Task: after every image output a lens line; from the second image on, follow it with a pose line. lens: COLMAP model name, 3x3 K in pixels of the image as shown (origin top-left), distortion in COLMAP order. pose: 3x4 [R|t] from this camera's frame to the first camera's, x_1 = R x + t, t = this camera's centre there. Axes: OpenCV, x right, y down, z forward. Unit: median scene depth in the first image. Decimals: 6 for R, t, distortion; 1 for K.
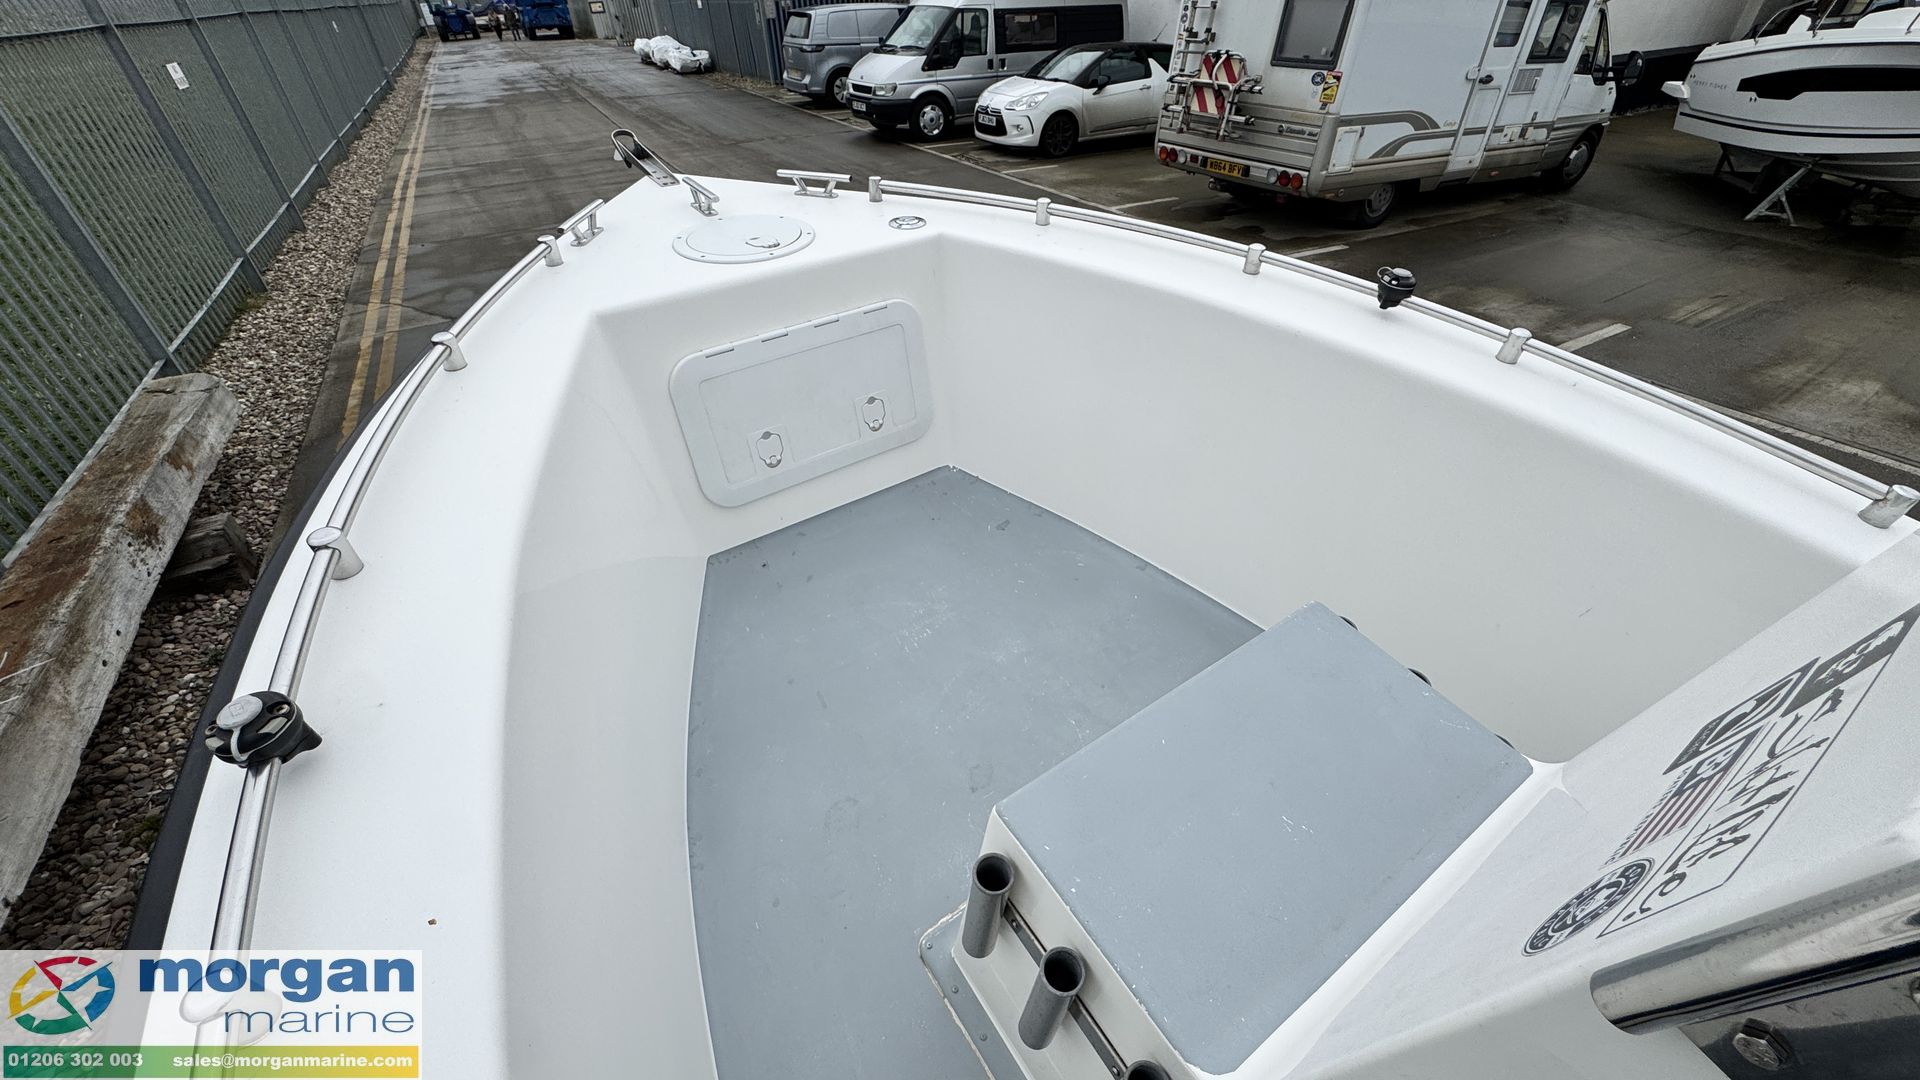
lens RADIAL K [[762.7, 0, 960.8], [0, 762.7, 536.9], [0, 0, 1]] dist [-0.003810, 0.000178]
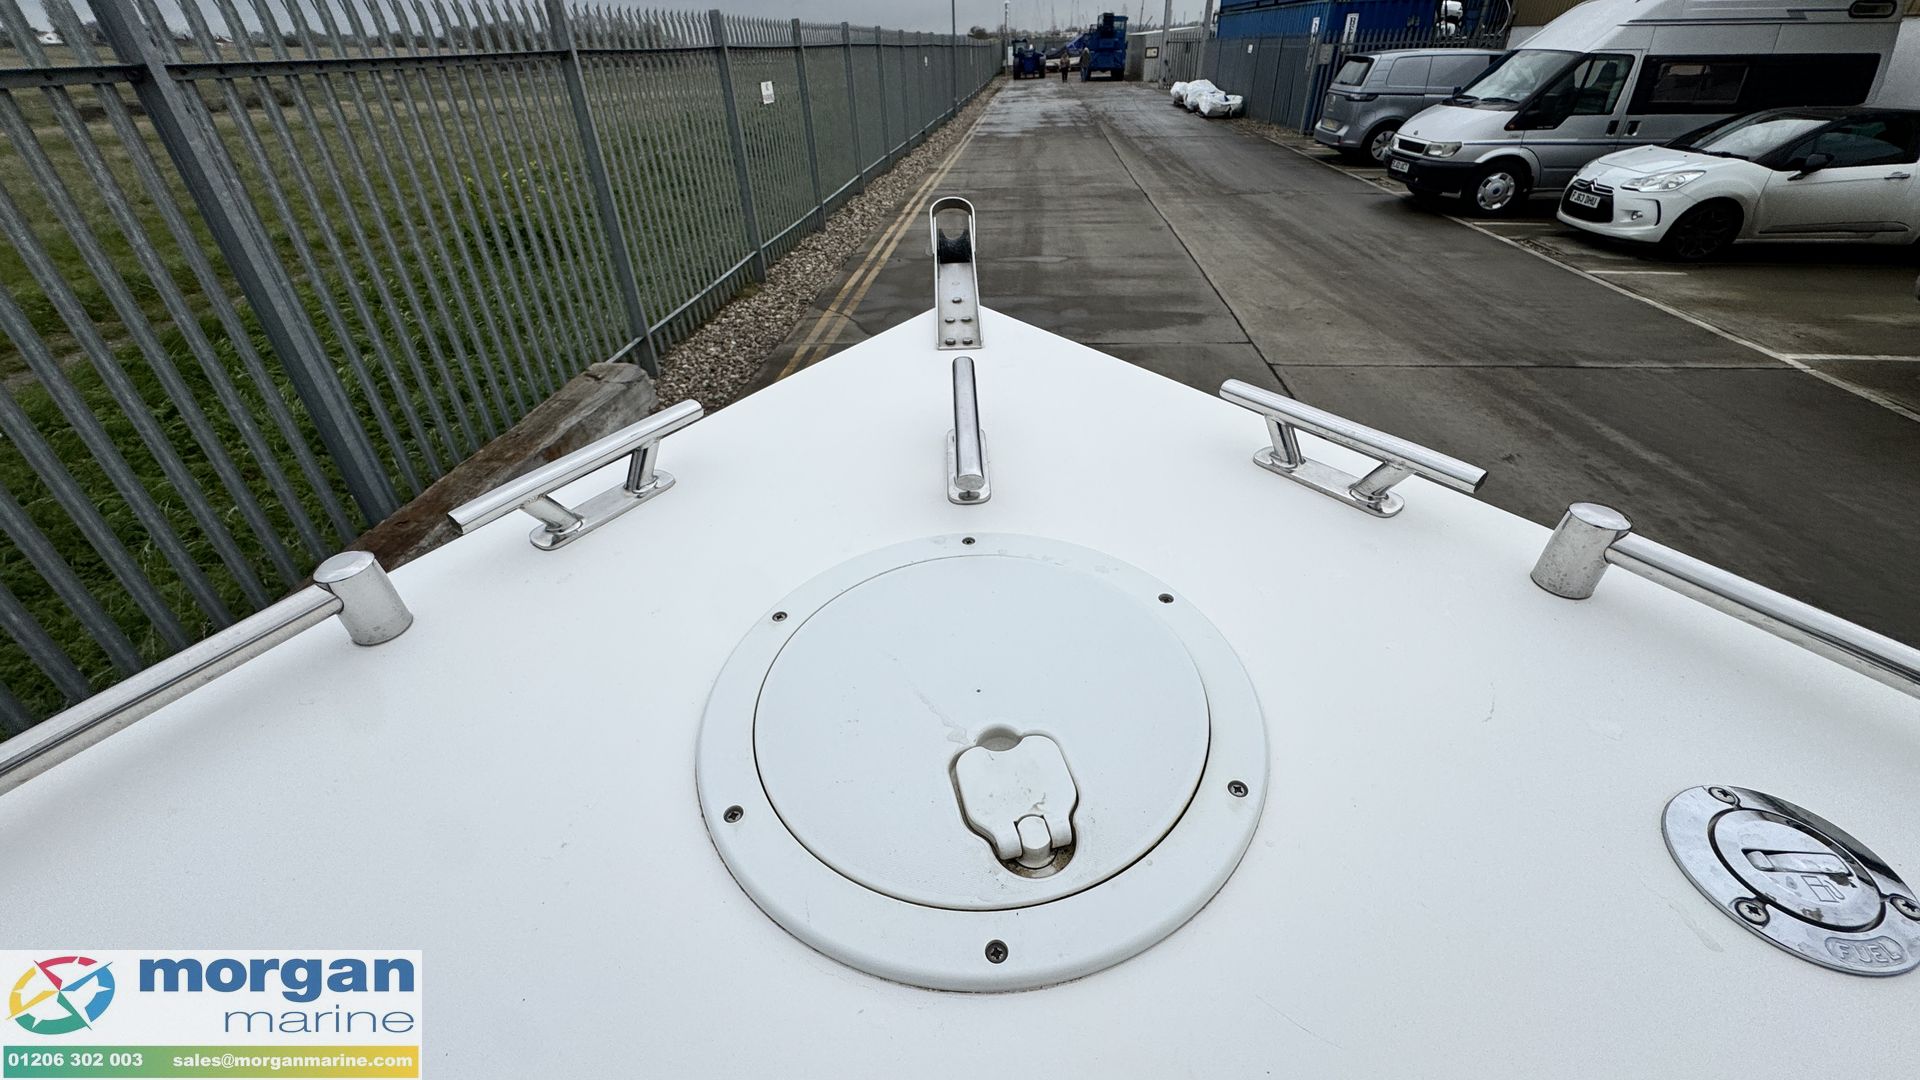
lens RADIAL K [[762.7, 0, 960.8], [0, 762.7, 536.9], [0, 0, 1]] dist [-0.003810, 0.000178]
pose [[0.832399, 0.307329, -0.461152, -0.040510], [-0.327834, 0.943996, 0.037359, -0.094577], [0.446807, 0.120084, 0.886534, 0.161769]]
